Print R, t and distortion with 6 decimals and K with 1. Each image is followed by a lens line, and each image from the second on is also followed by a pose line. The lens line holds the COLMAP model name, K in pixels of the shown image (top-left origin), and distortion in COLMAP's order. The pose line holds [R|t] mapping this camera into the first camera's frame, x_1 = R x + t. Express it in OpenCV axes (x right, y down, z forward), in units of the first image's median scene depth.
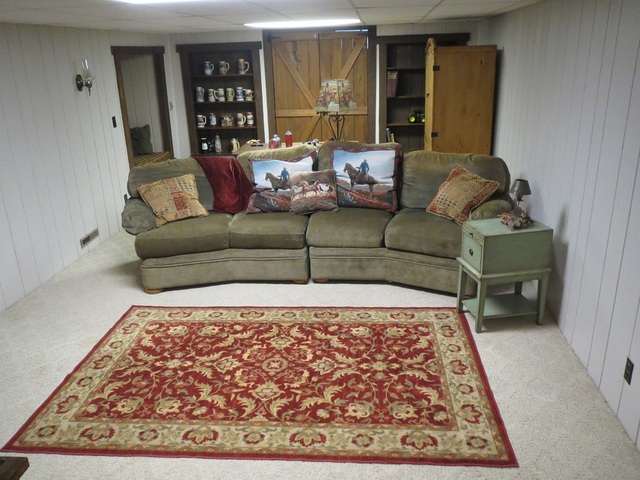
lens RADIAL K [[538.8, 0, 310.6], [0, 538.8, 241.5], [0, 0, 1]] dist [-0.004191, -0.050524]
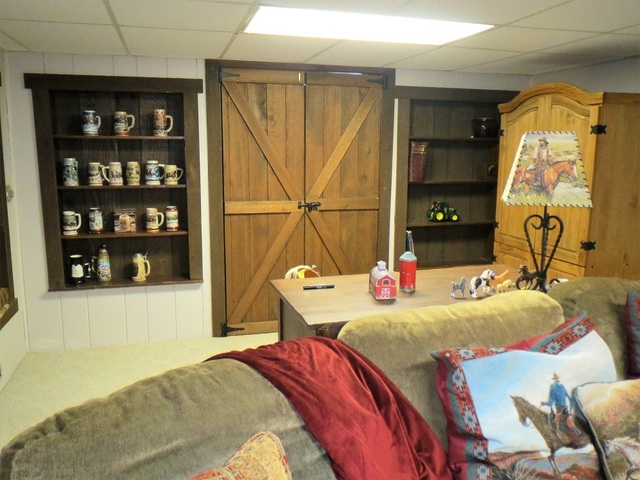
lens RADIAL K [[538.8, 0, 310.6], [0, 538.8, 241.5], [0, 0, 1]] dist [-0.004191, -0.050524]
pose [[0.925759, -0.026035, 0.377216, -0.191466], [0.088244, 0.984954, -0.148588, -0.113610], [-0.367672, 0.170844, 0.914128, 0.466363]]
